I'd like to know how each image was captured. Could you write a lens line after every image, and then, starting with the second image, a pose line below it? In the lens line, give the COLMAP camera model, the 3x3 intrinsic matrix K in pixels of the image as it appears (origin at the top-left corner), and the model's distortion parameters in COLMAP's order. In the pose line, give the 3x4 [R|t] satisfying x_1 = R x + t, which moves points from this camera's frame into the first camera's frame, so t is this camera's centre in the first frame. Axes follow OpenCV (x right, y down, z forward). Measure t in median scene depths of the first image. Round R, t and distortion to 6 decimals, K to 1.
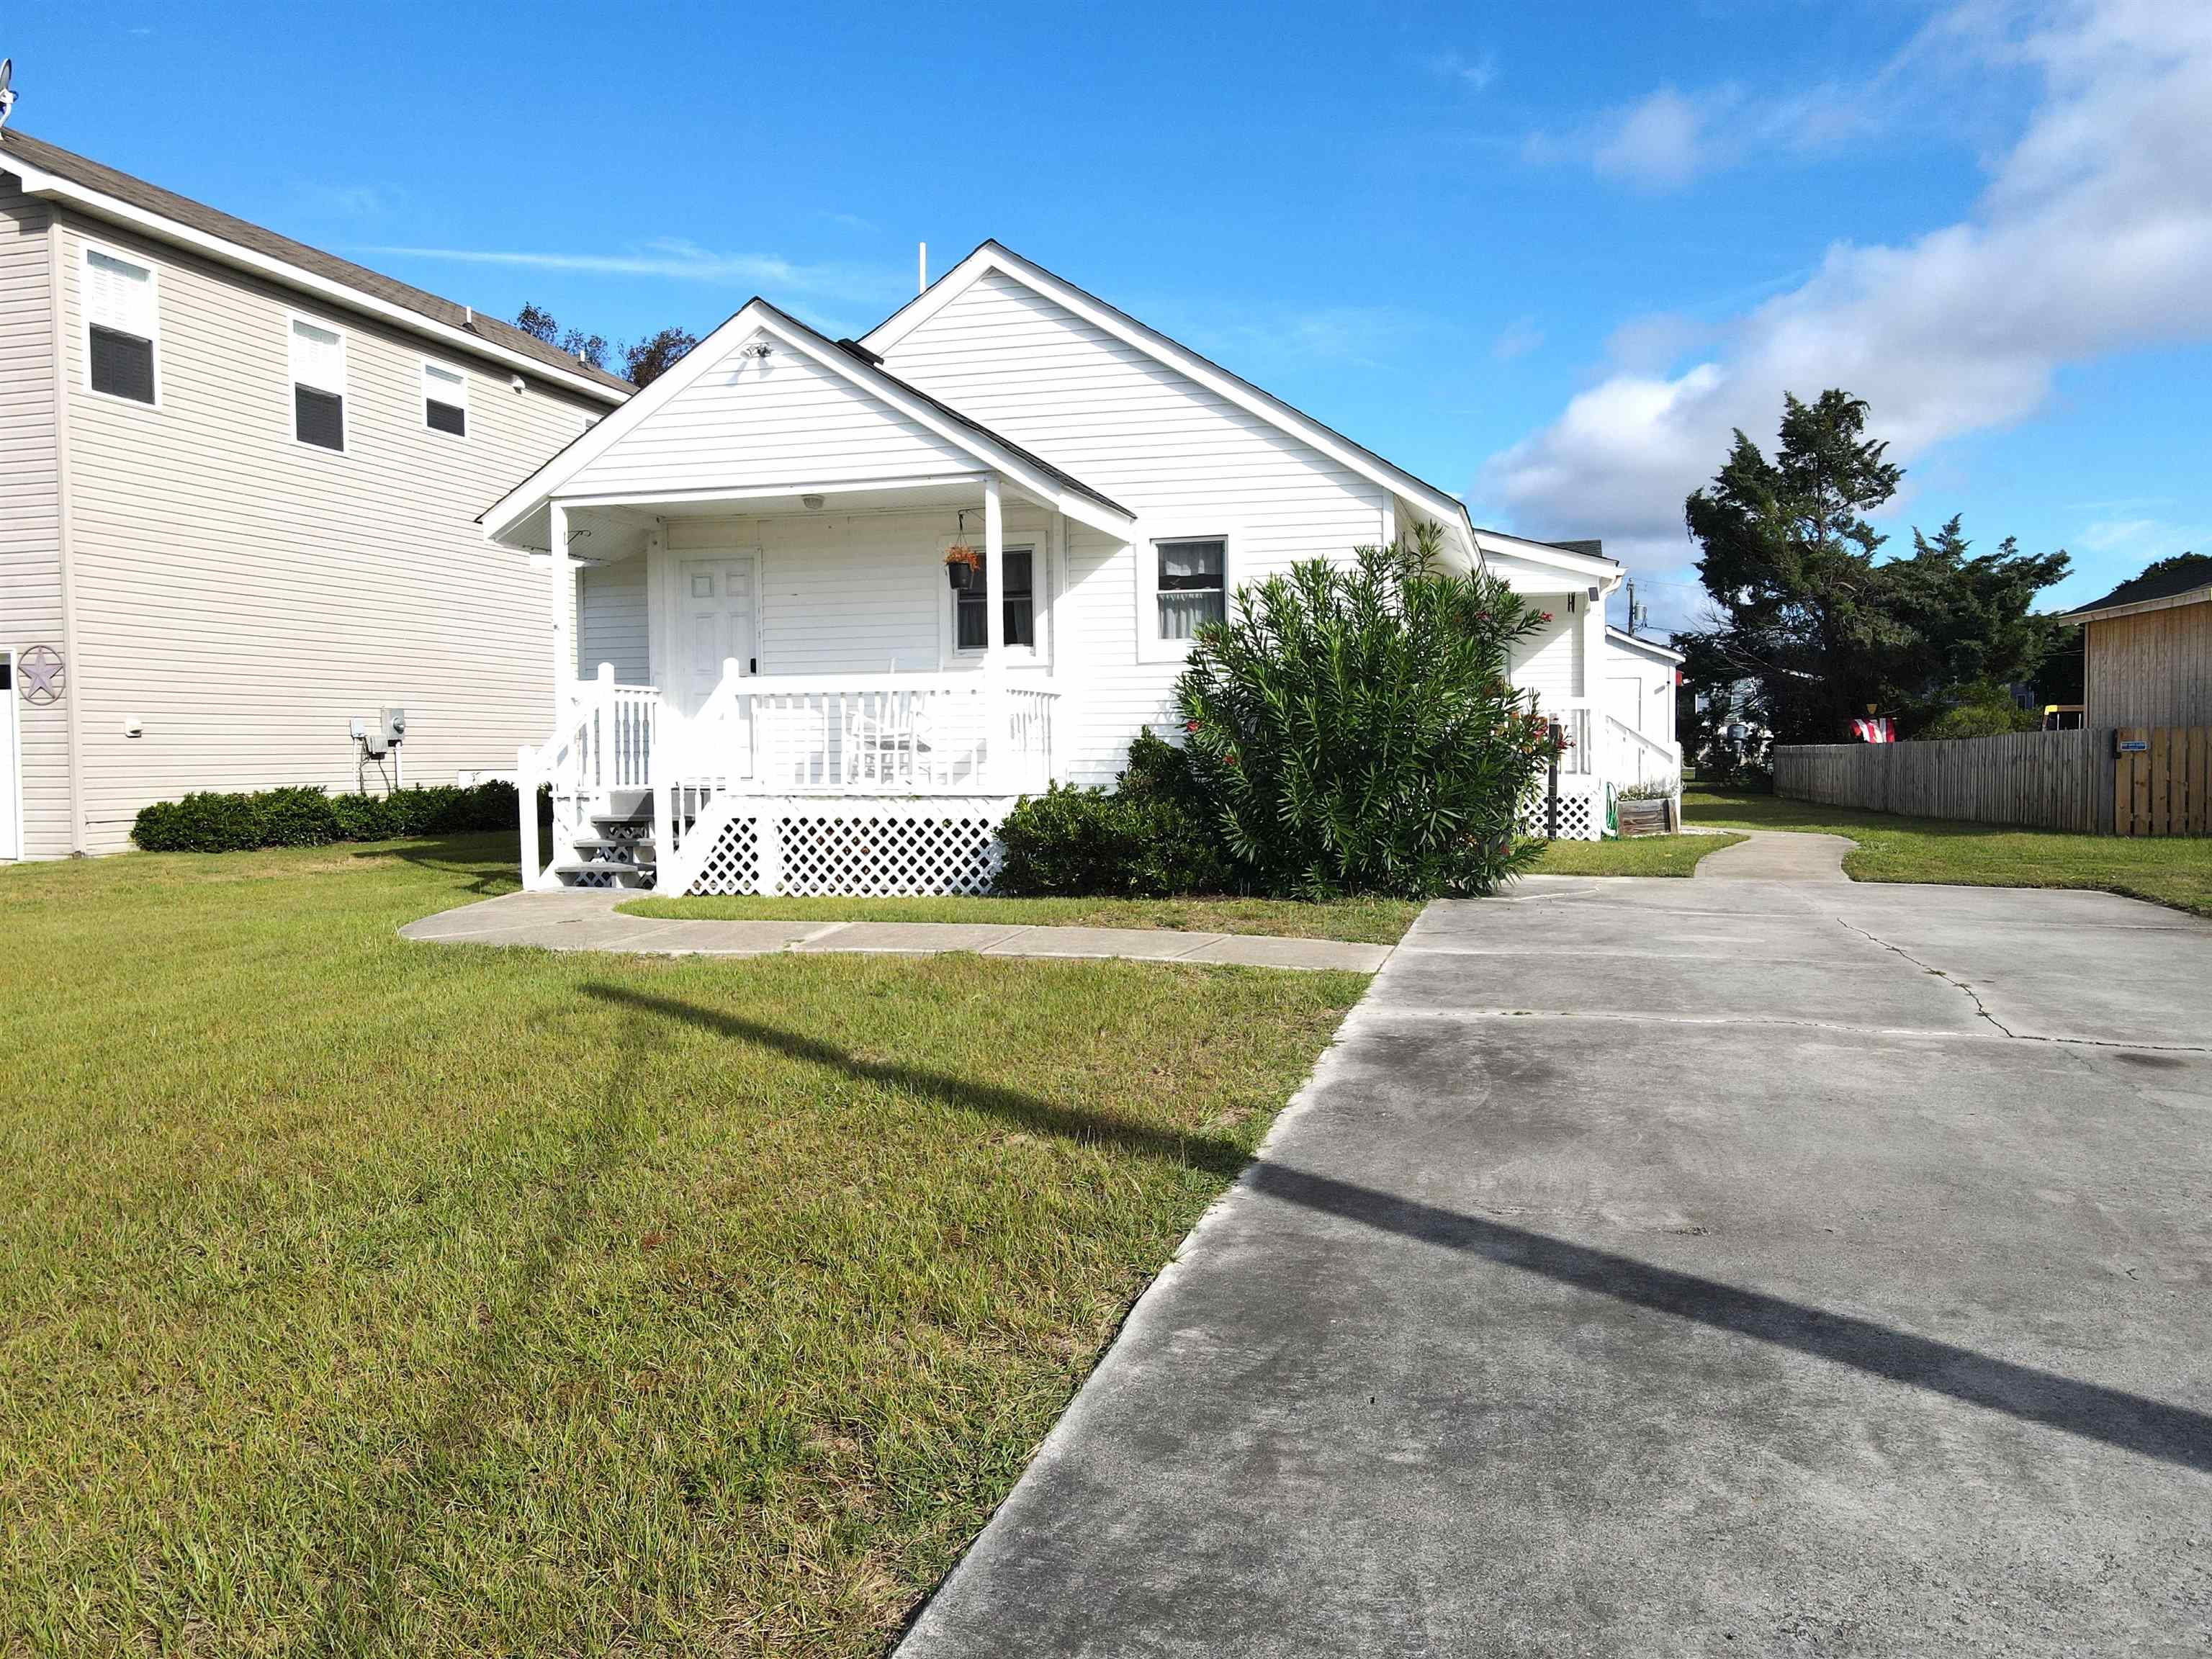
lens RADIAL K [[1626.4, 0, 1094.9], [0, 1626.4, 820.8], [0, 0, 1]] dist [0.010231, 0.007104]
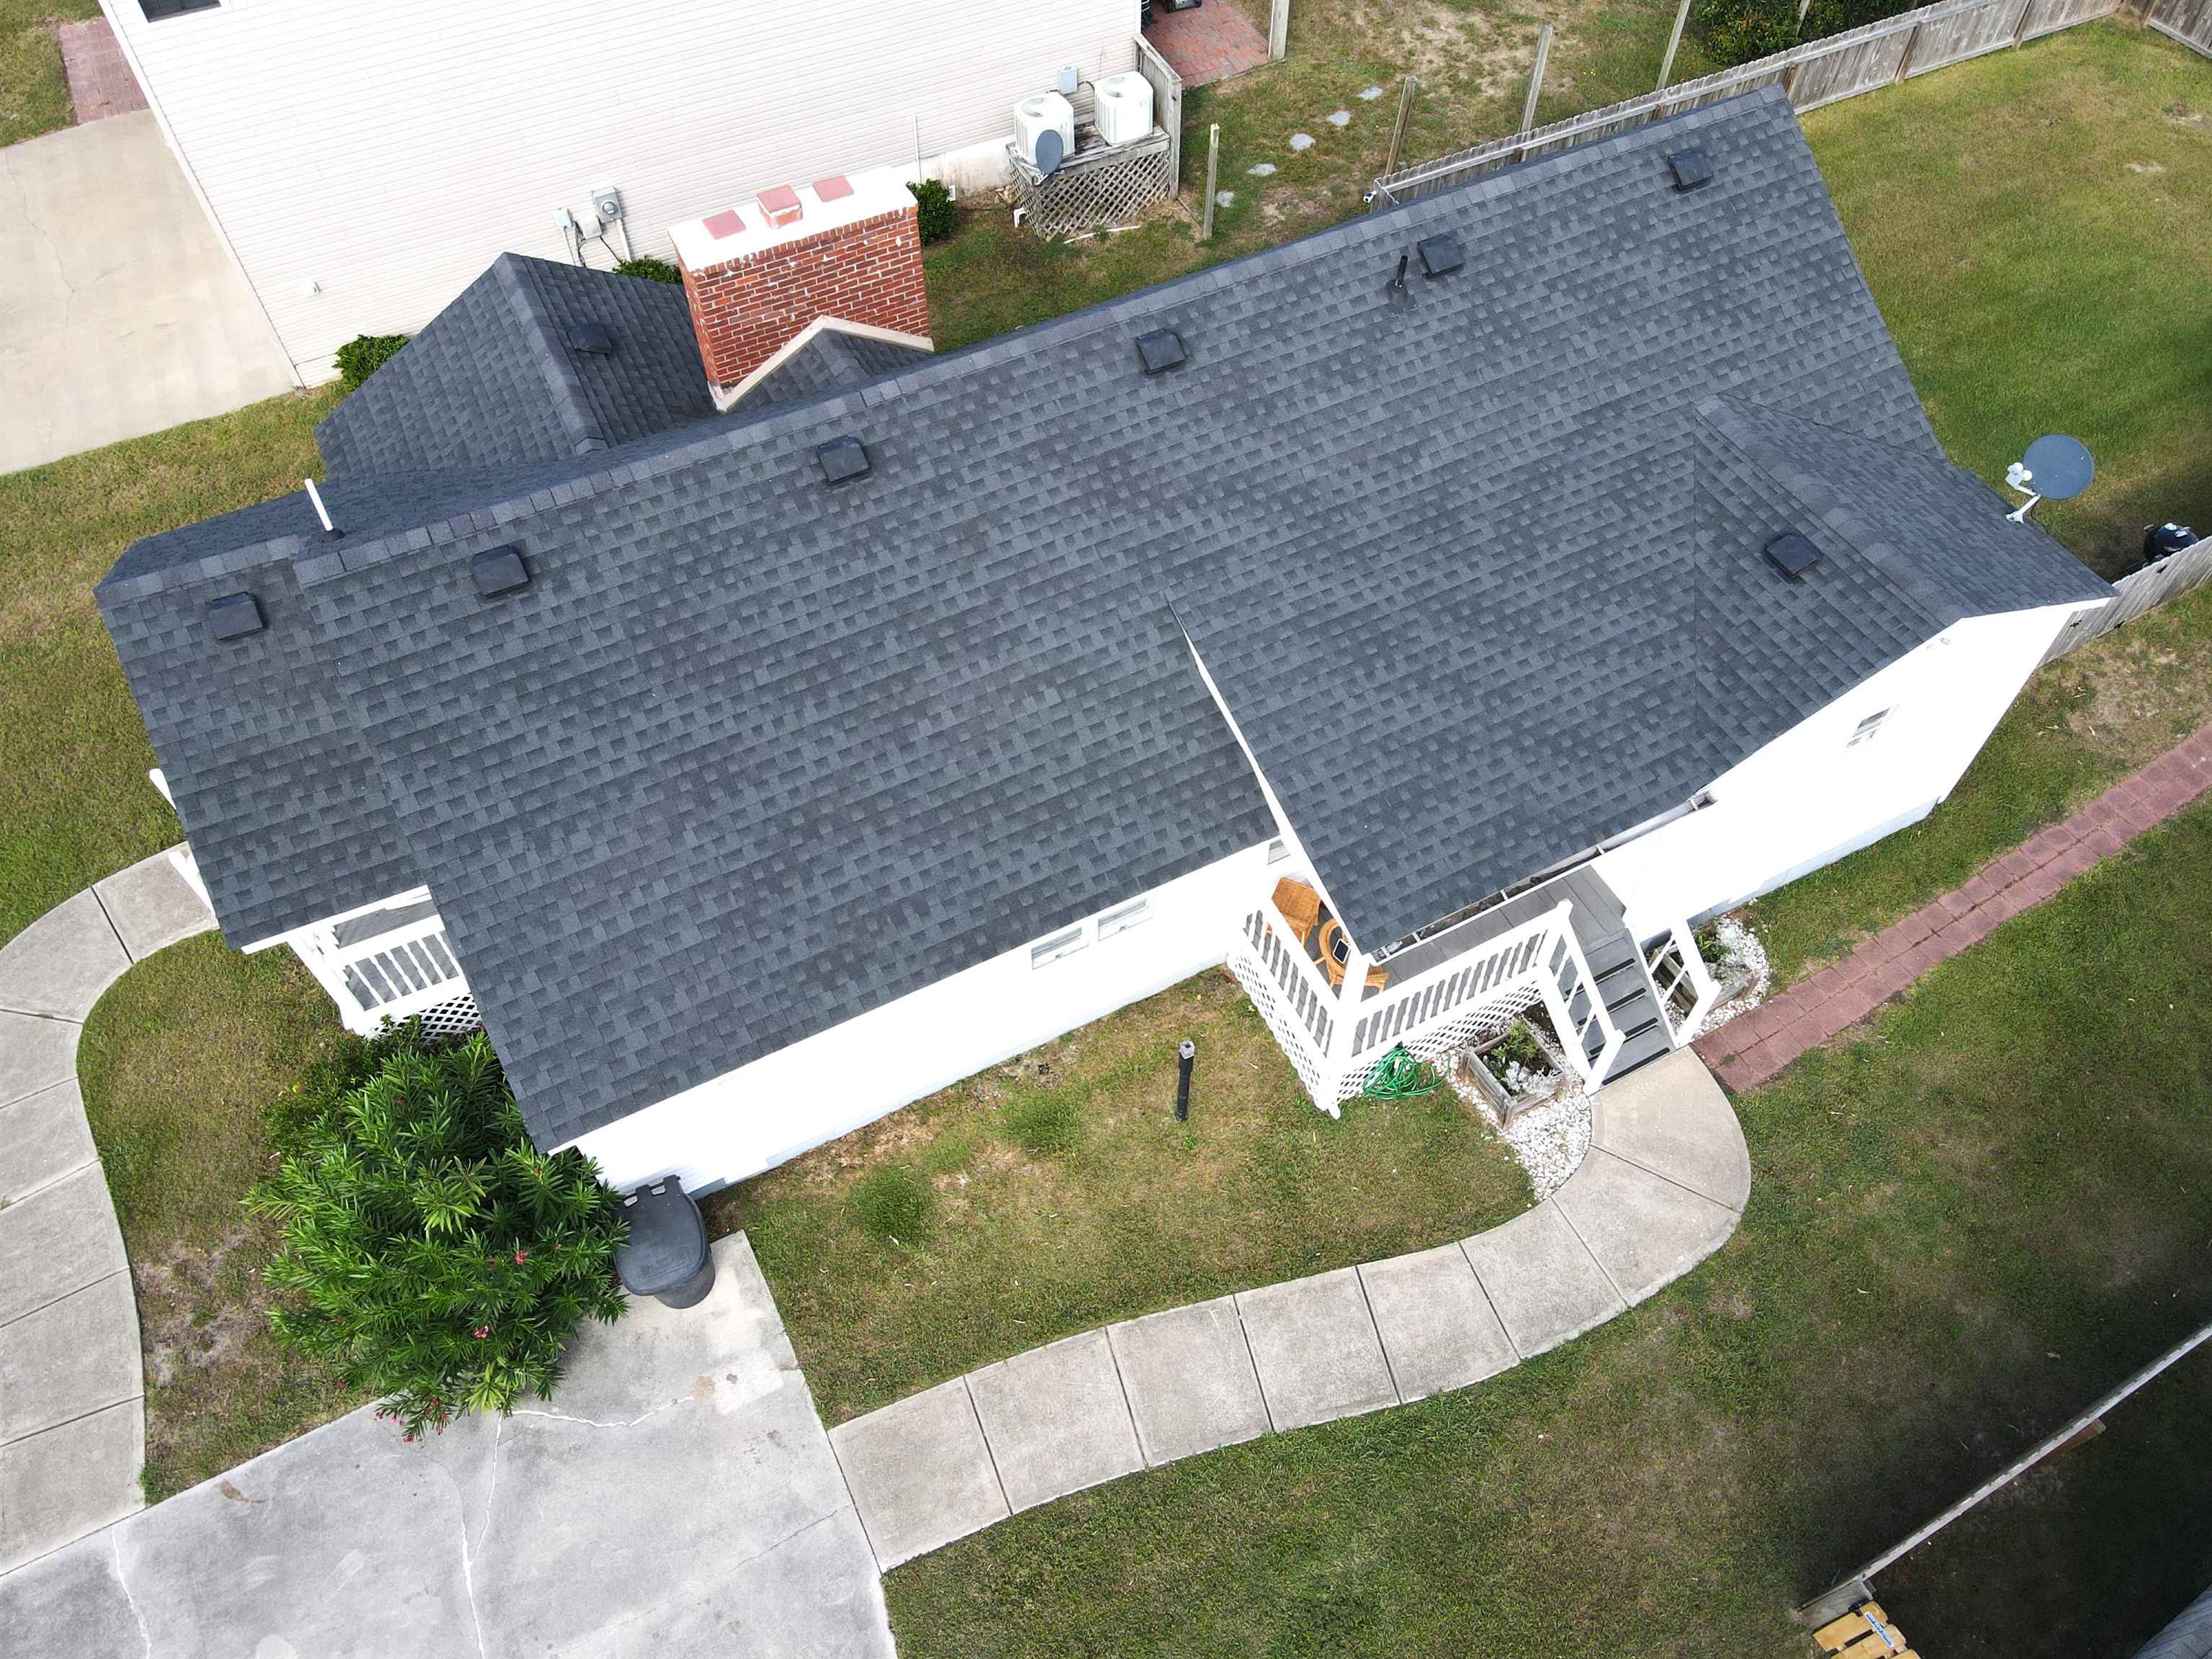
lens RADIAL K [[1626.4, 0, 1092.5], [0, 1626.4, 820.1], [0, 0, 1]] dist [0.010231, 0.007104]
pose [[0.678376, 0.595731, -0.430012, 0.620858], [-0.027364, 0.605357, 0.795483, -0.899954], [0.734205, -0.527870, 0.426961, 0.807288]]
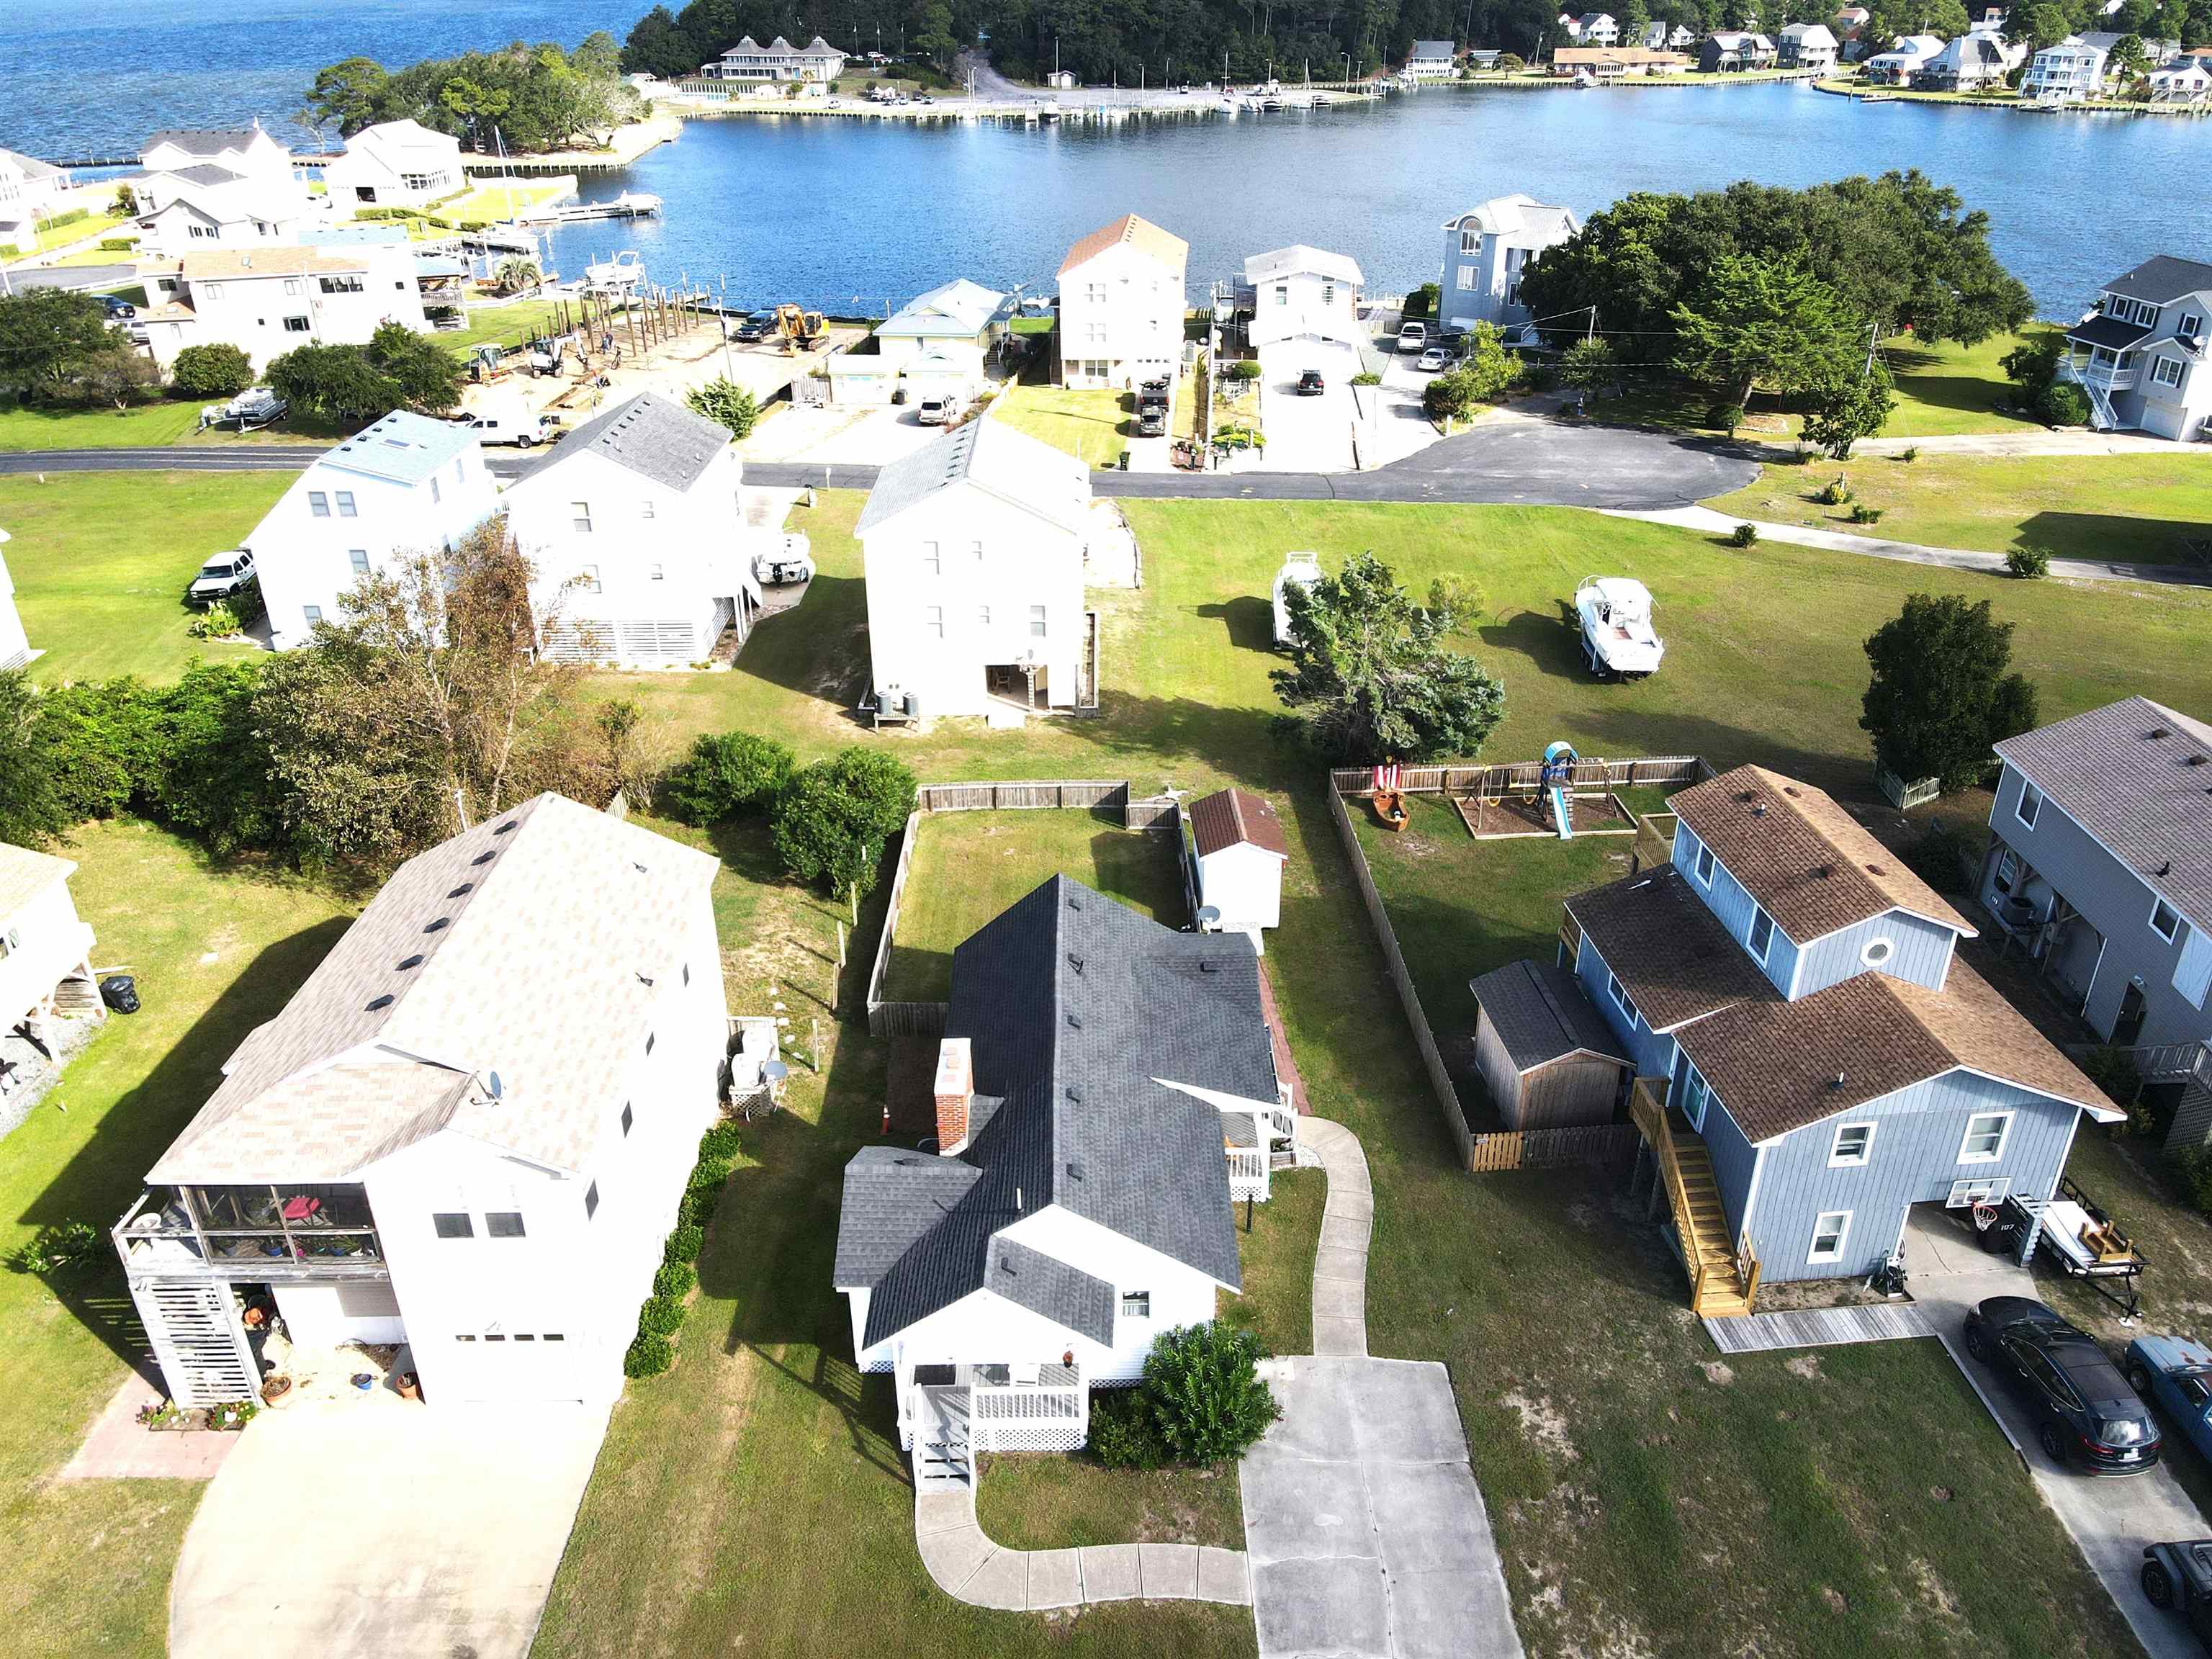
lens RADIAL K [[1626.4, 0, 1091.8], [0, 1626.4, 828.2], [0, 0, 1]] dist [0.010231, 0.007104]
pose [[0.961924, -0.129819, 0.240520, -0.482294], [0.014299, 0.902698, 0.430038, -1.757658], [-0.272944, -0.410224, 0.870183, -0.824326]]
